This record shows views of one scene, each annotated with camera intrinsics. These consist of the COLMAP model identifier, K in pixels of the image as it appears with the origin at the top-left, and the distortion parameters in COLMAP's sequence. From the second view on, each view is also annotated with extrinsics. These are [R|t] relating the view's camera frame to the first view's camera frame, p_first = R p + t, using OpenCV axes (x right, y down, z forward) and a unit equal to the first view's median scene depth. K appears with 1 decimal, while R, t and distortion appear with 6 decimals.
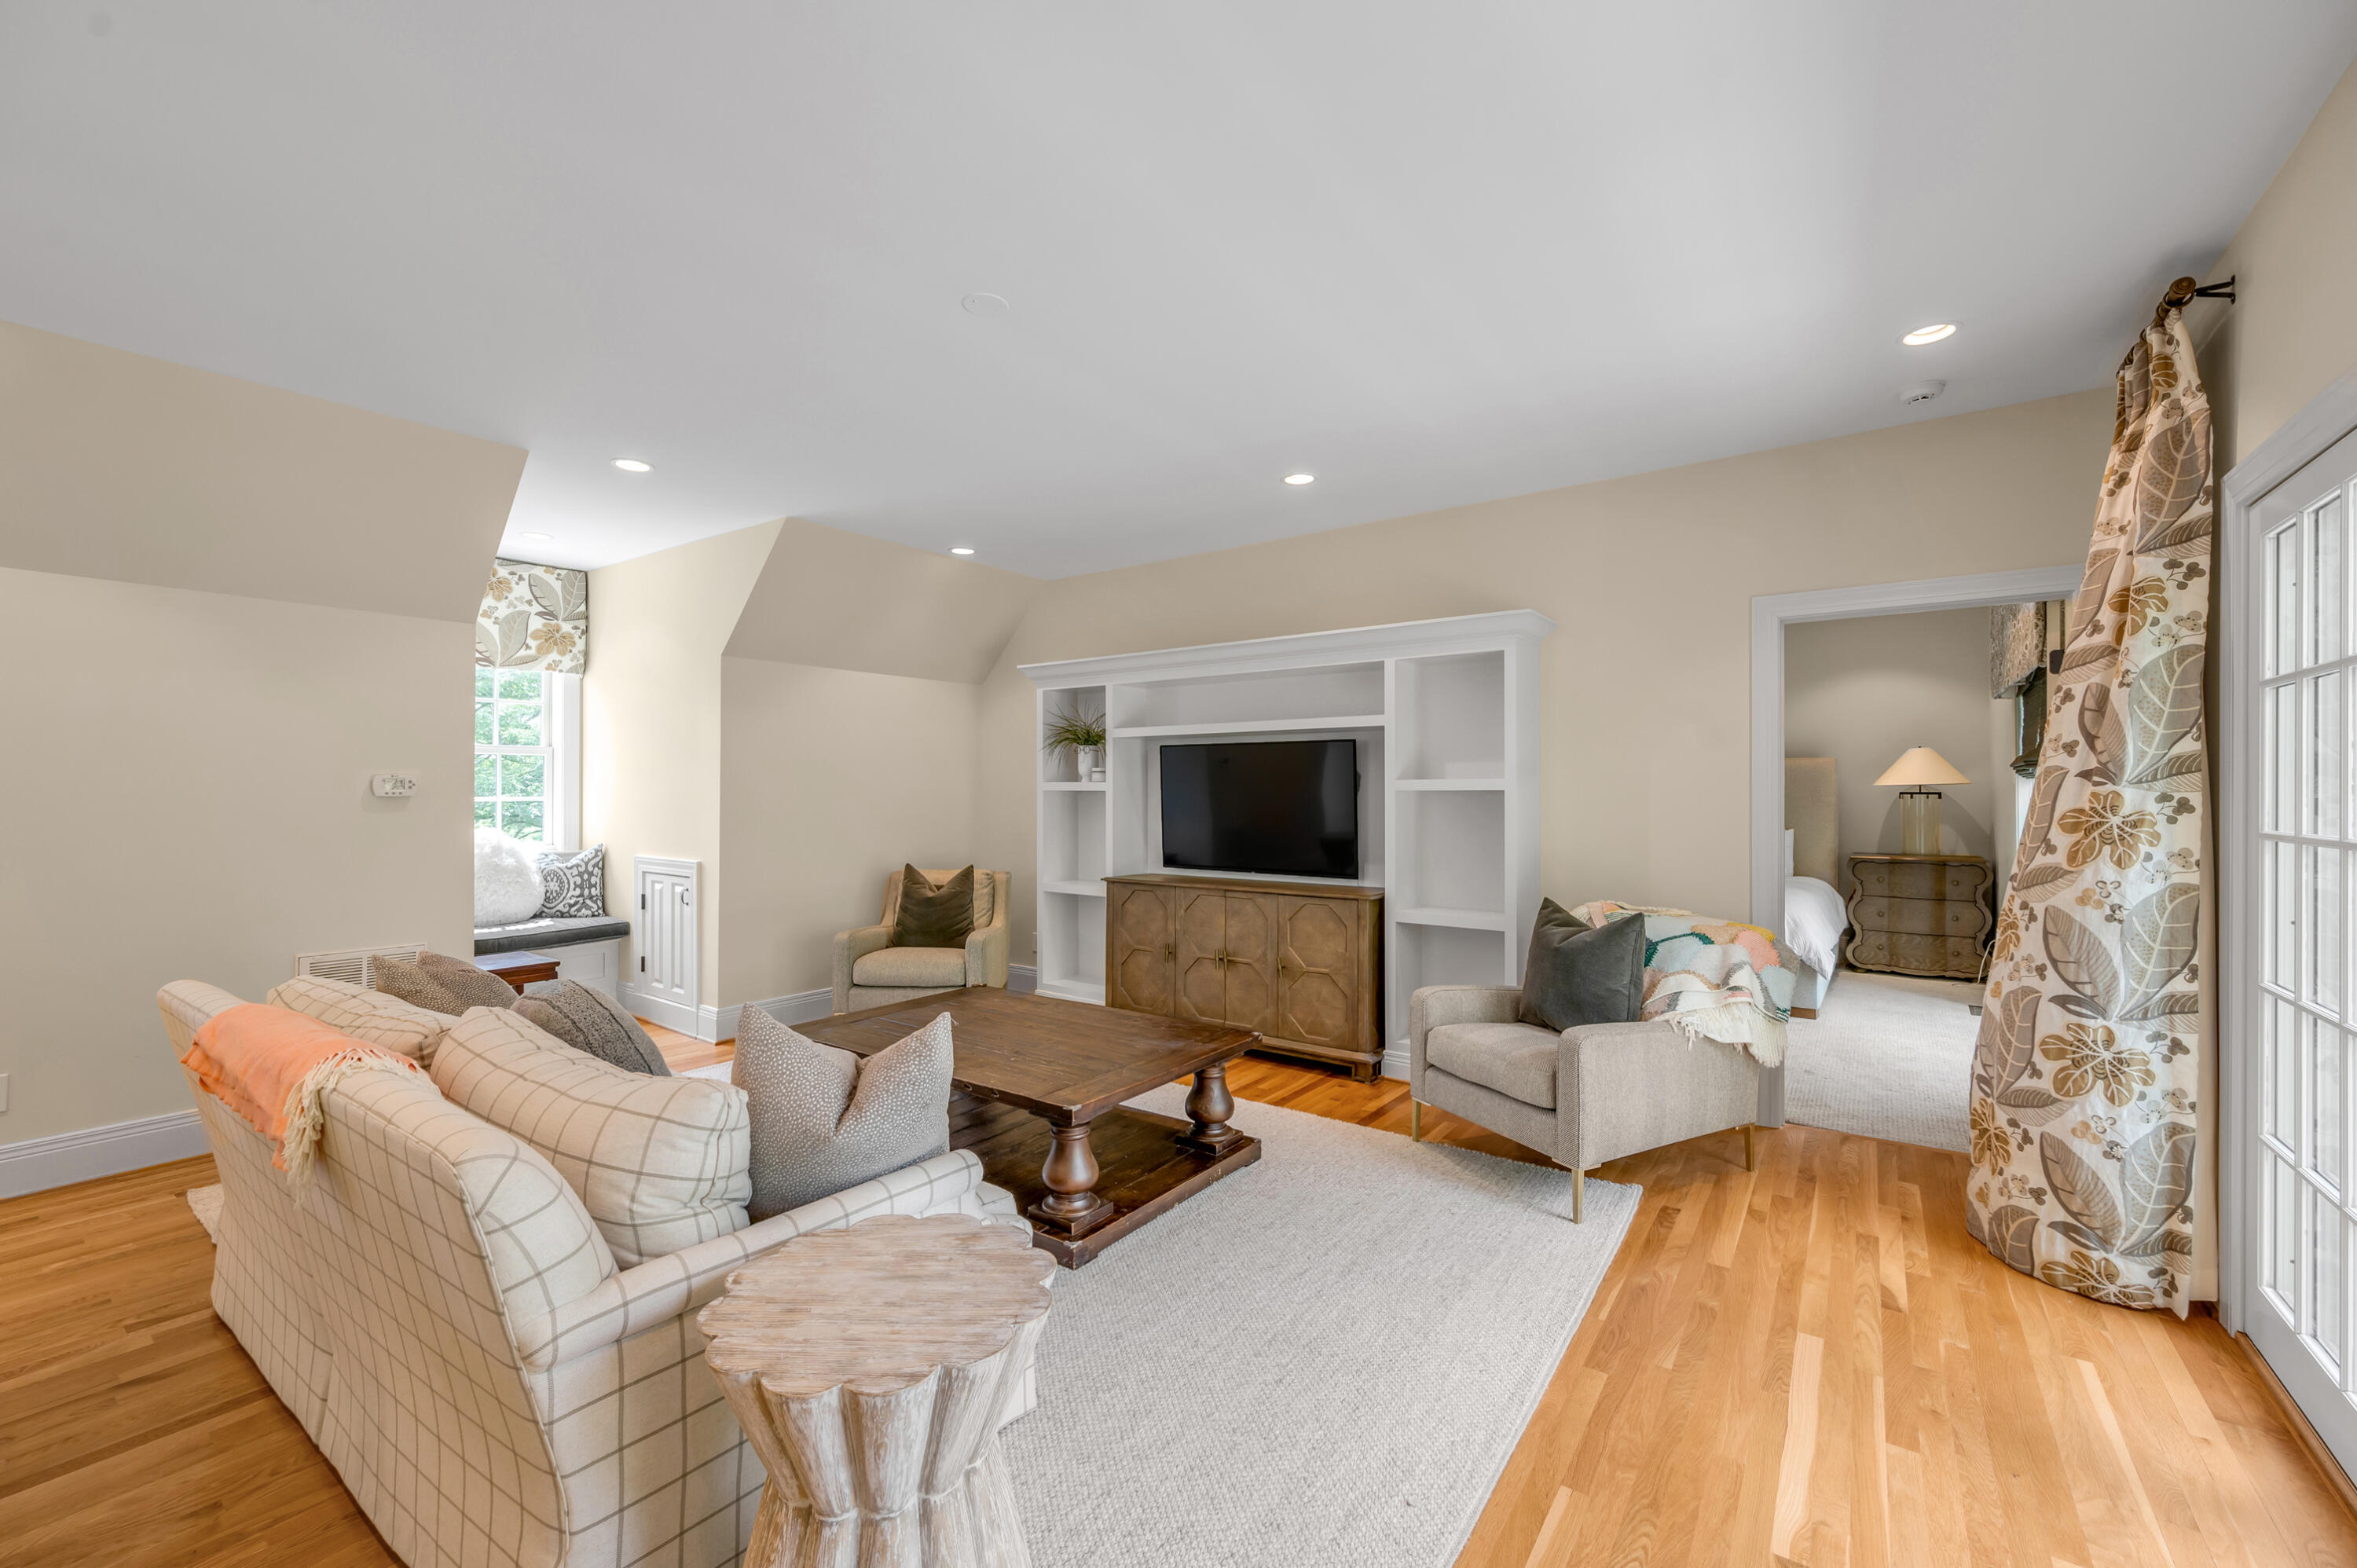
lens RADIAL K [[959.6, 0, 1181.2], [0, 959.6, 771.5], [0, 0, 1]] dist [0.000454, -0.000039]
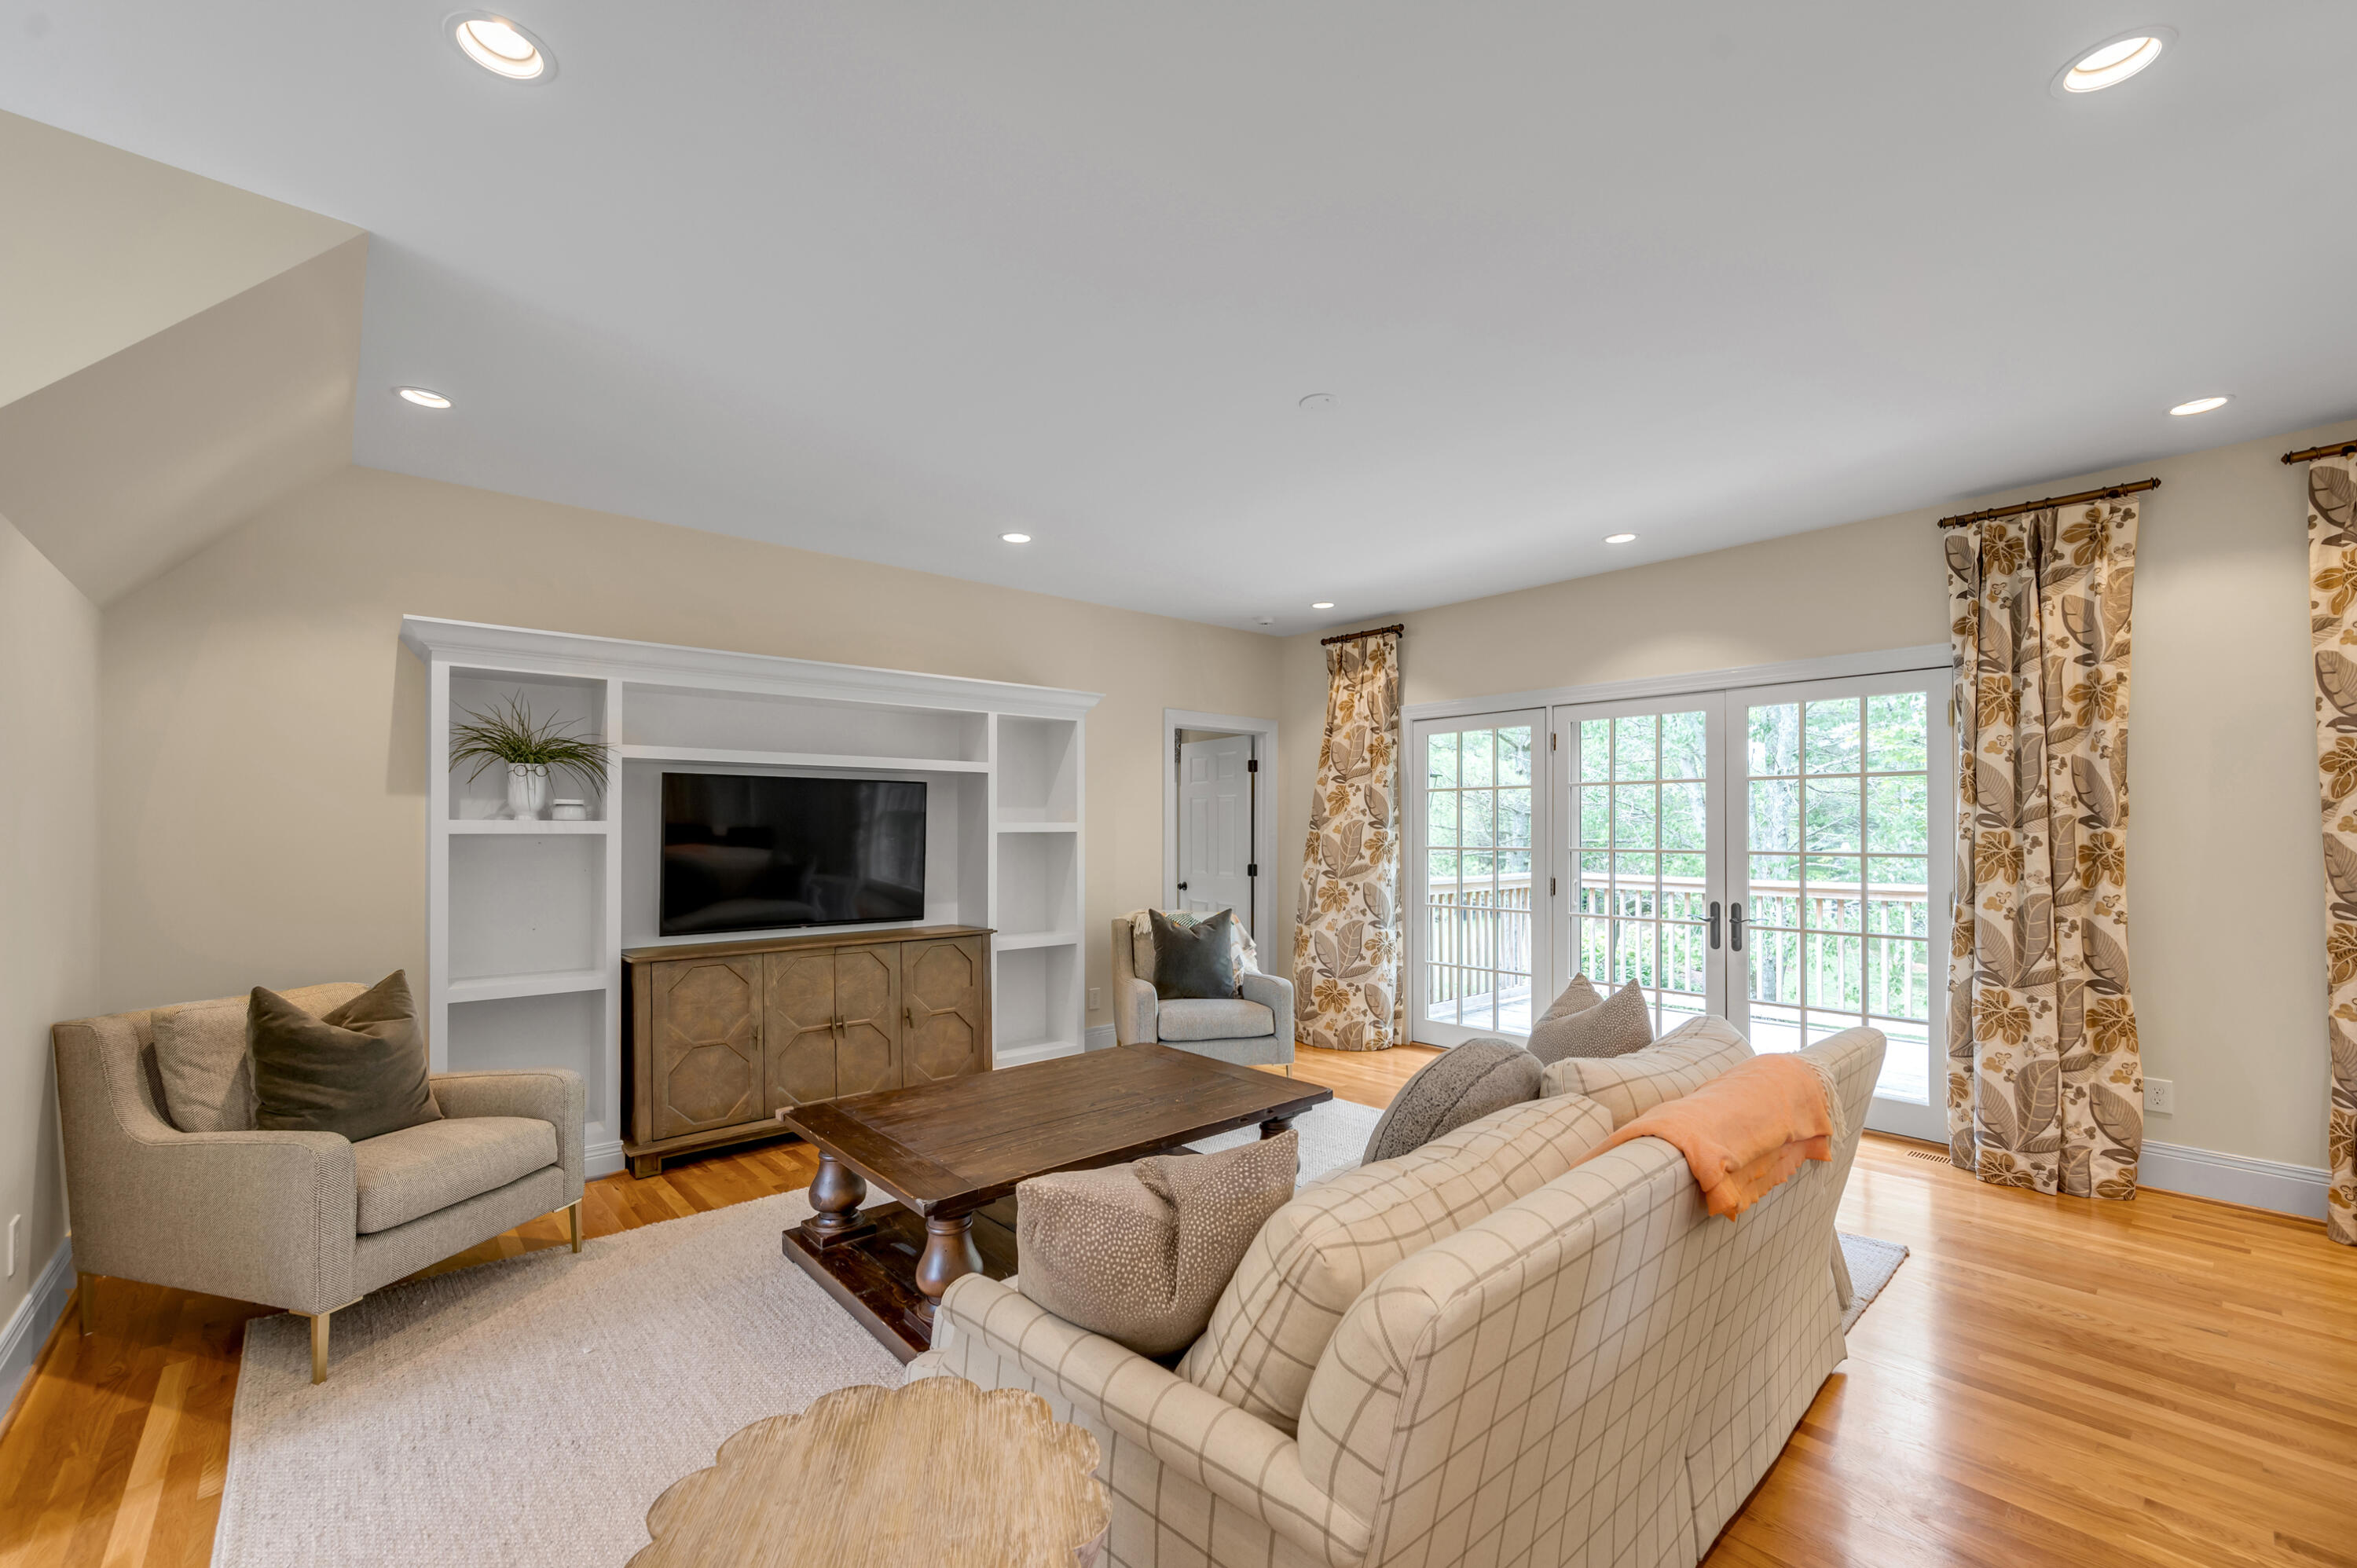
lens RADIAL K [[955.8, 0, 1183.4], [0, 955.8, 815.3], [0, 0, 1]] dist [0.000770, 0.000023]
pose [[0.219308, 0.015105, 0.975539, -0.792116], [-0.015646, 0.999806, -0.011964, 0.009735], [-0.975530, -0.012639, 0.219501, 0.538232]]
